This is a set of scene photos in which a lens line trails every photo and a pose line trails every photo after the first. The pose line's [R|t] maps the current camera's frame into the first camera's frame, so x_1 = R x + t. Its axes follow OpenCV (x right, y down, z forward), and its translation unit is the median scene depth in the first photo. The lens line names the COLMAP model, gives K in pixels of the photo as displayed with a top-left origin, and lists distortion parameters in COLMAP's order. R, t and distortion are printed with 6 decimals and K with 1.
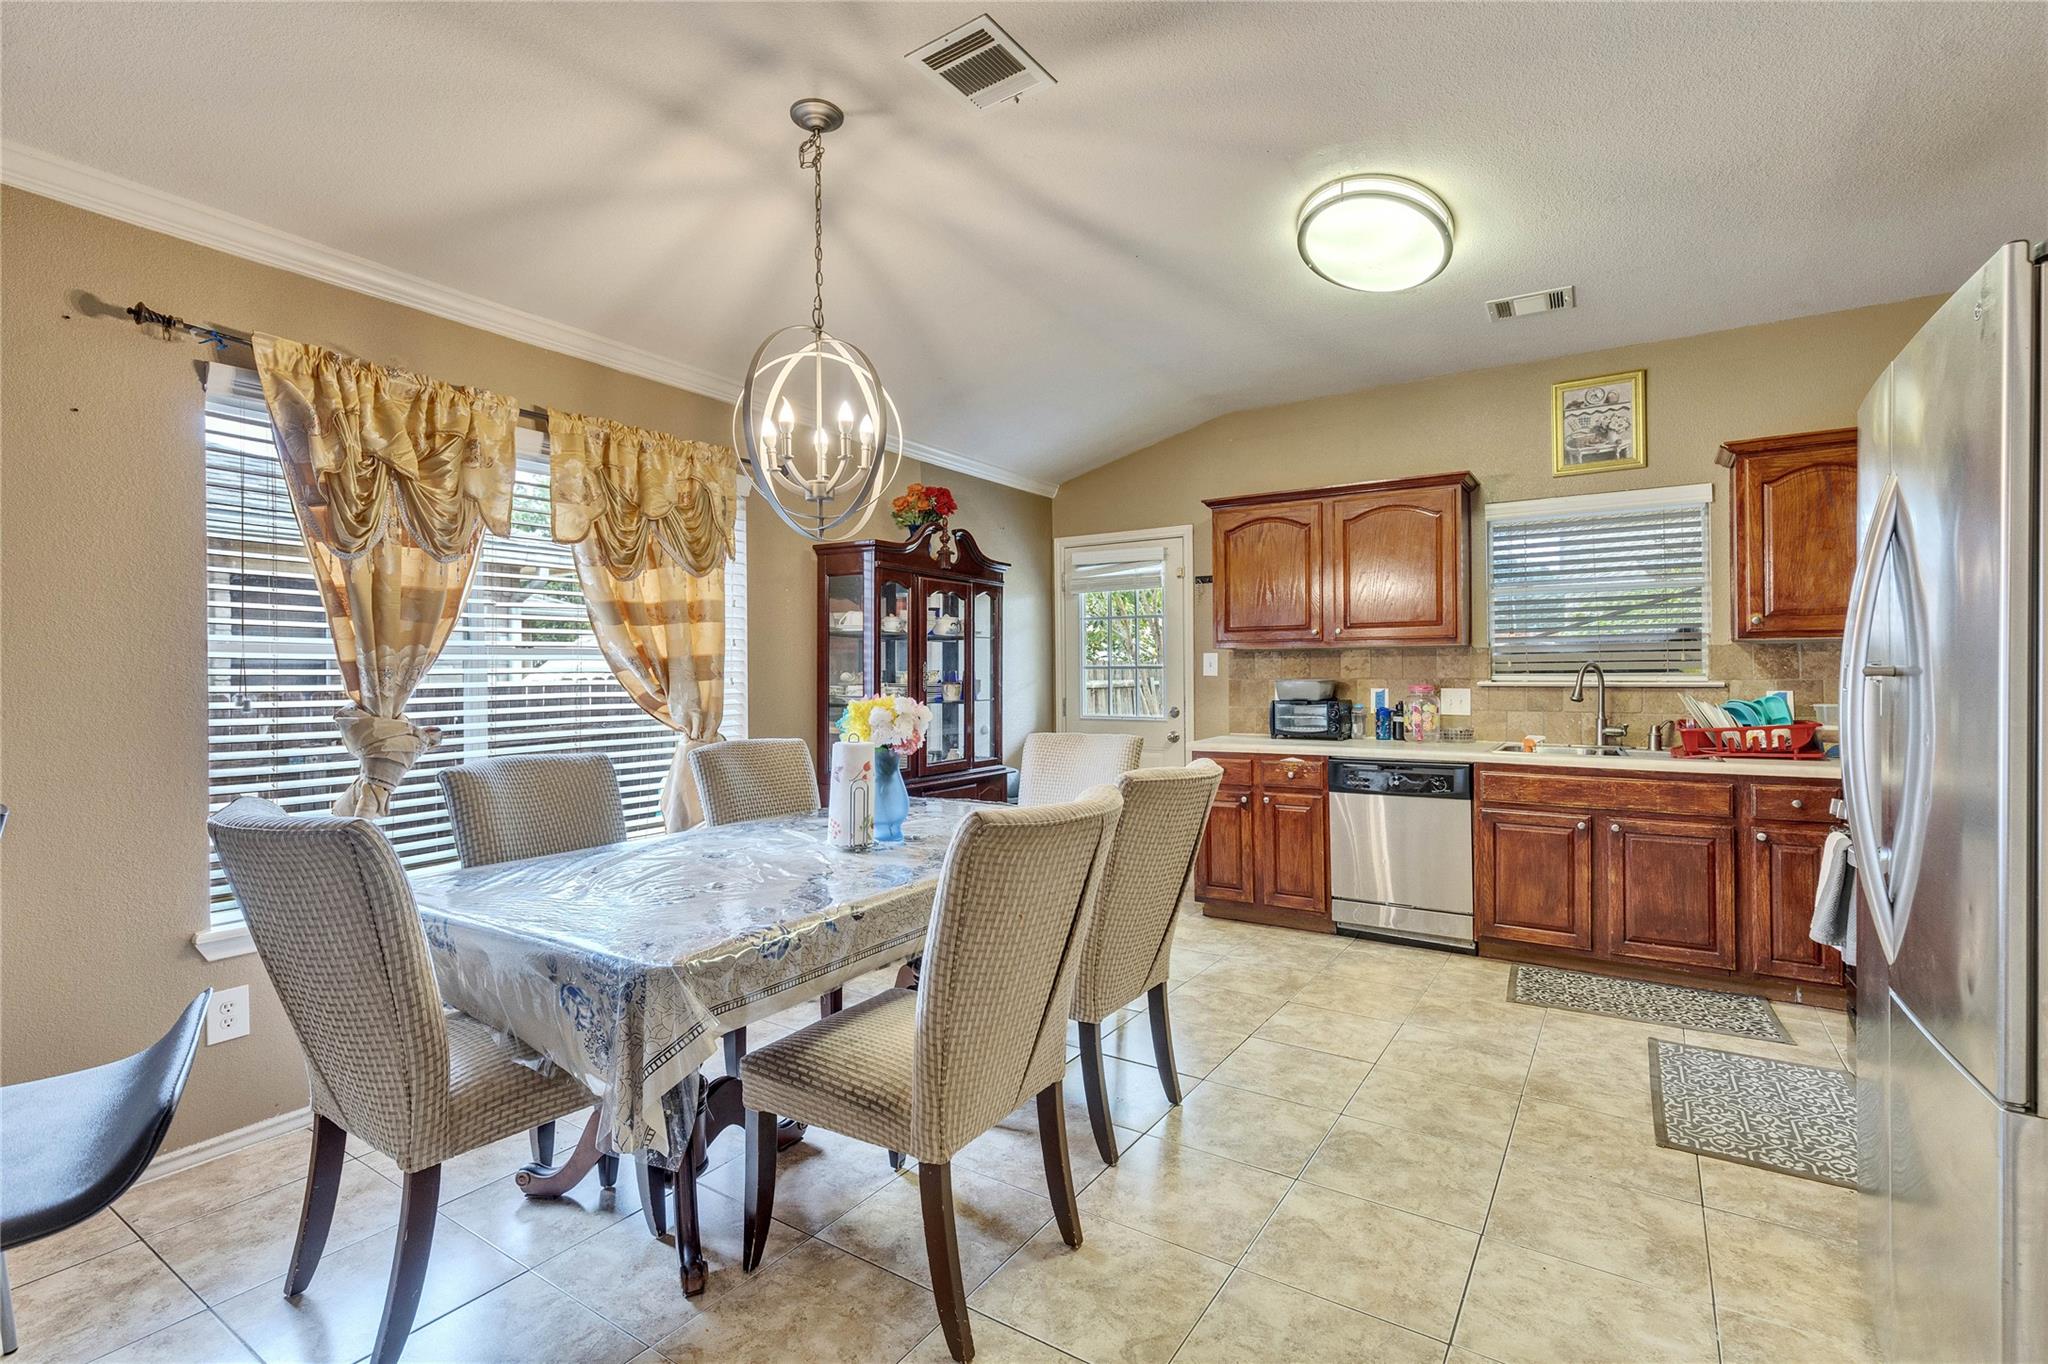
lens RADIAL K [[943.1, 0, 1016.6], [0, 943.1, 670.4], [0, 0, 1]] dist [0.007252, -0.000553]
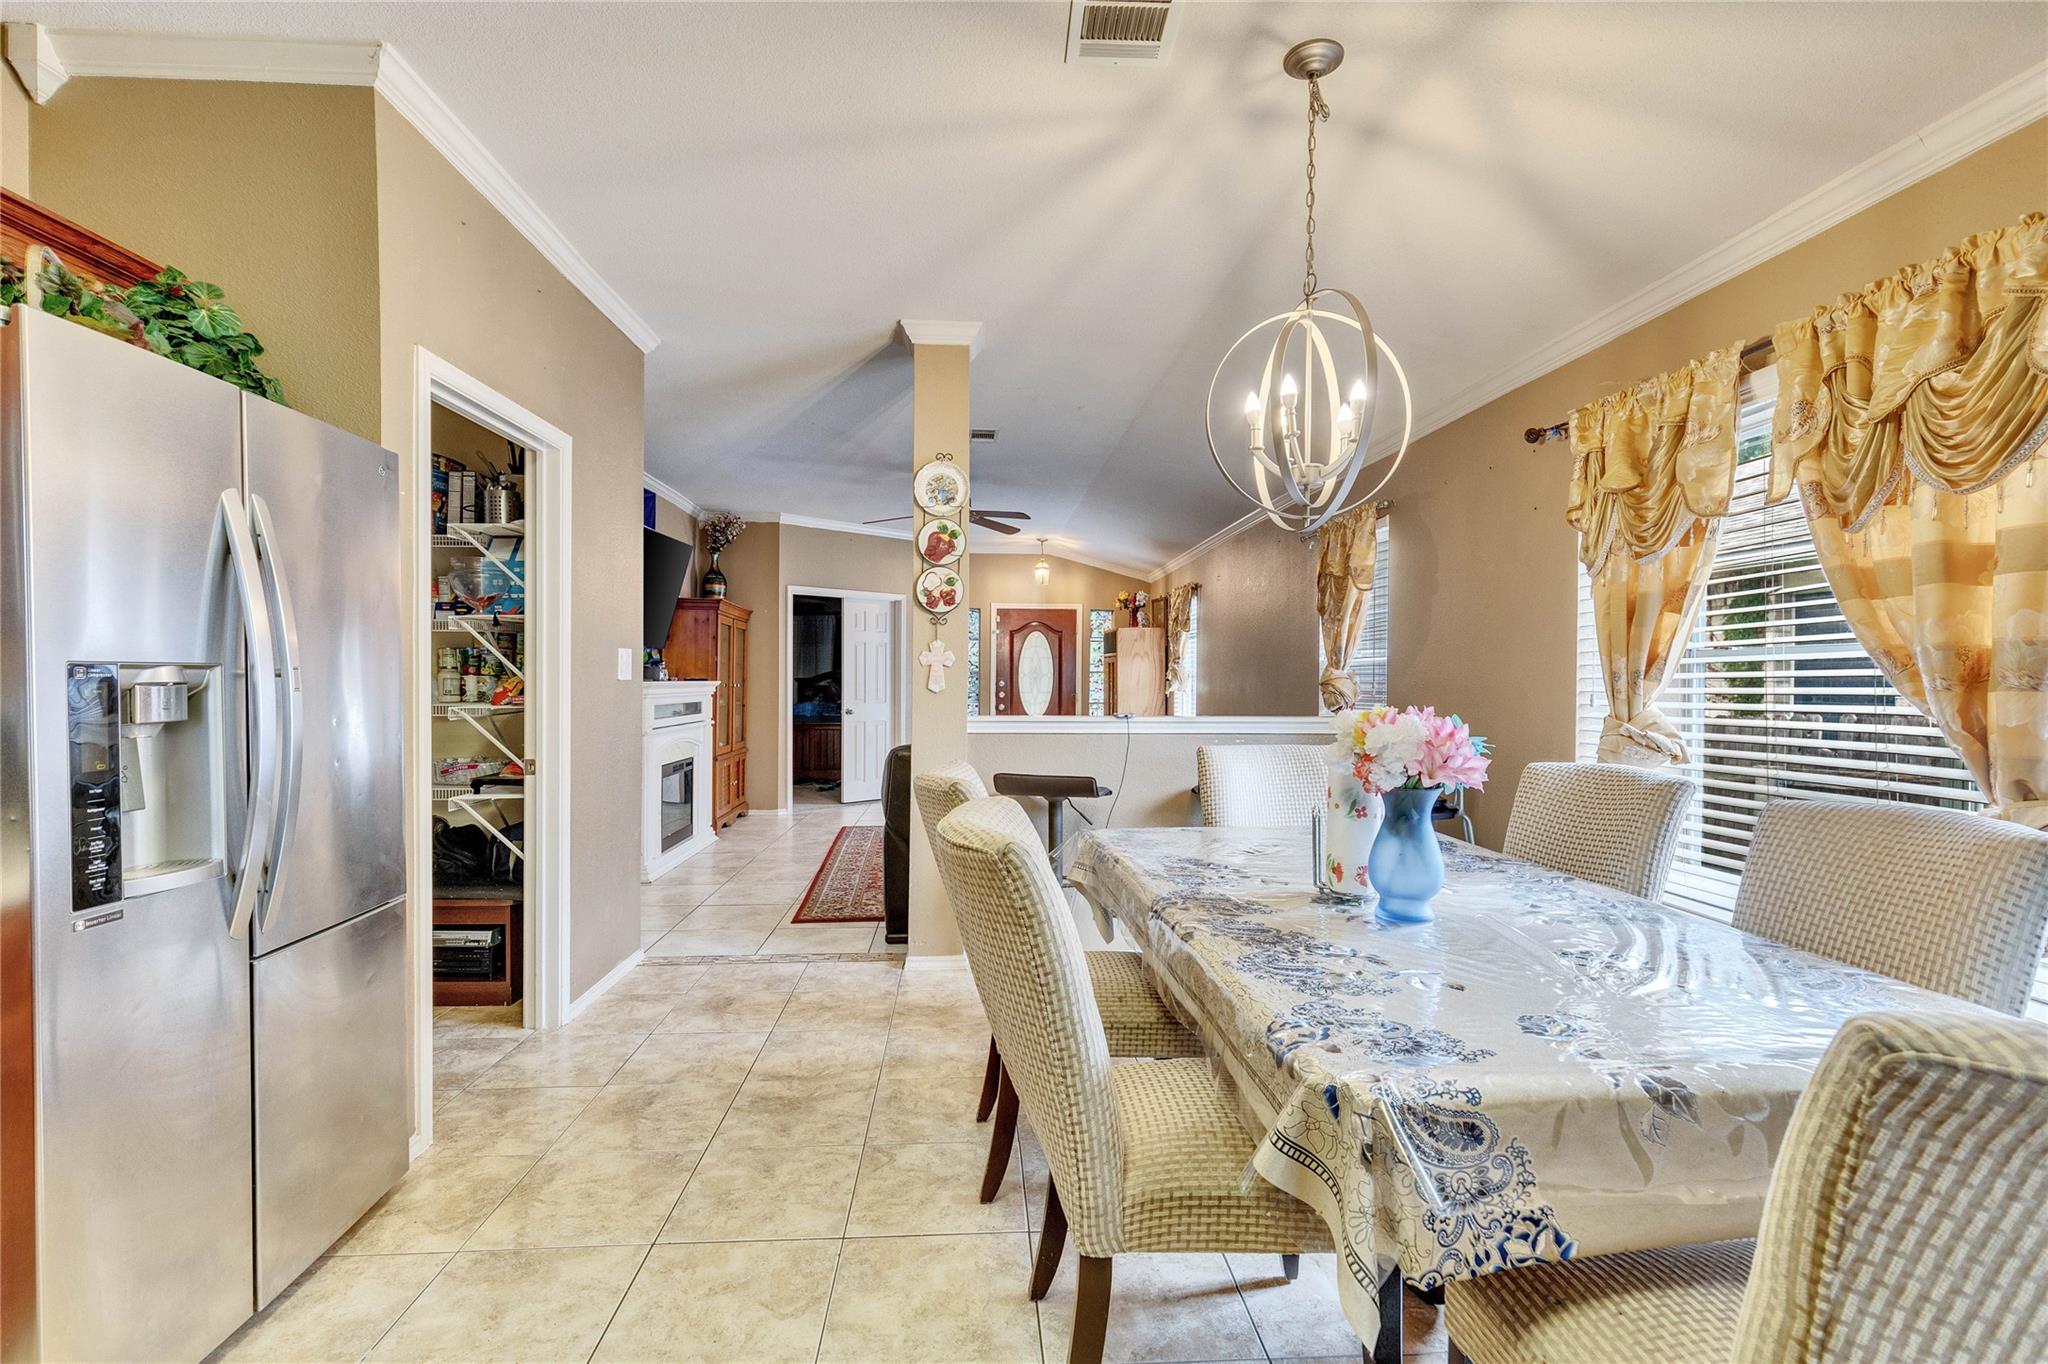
lens RADIAL K [[935.3, 0, 1023.3], [0, 935.3, 688.4], [0, 0, 1]] dist [0.008190, -0.001092]
pose [[-0.799237, 0.006535, -0.600981, 0.351170], [0.000133, 0.999943, 0.010697, 0.002859], [0.601016, 0.008469, -0.799192, 0.984304]]
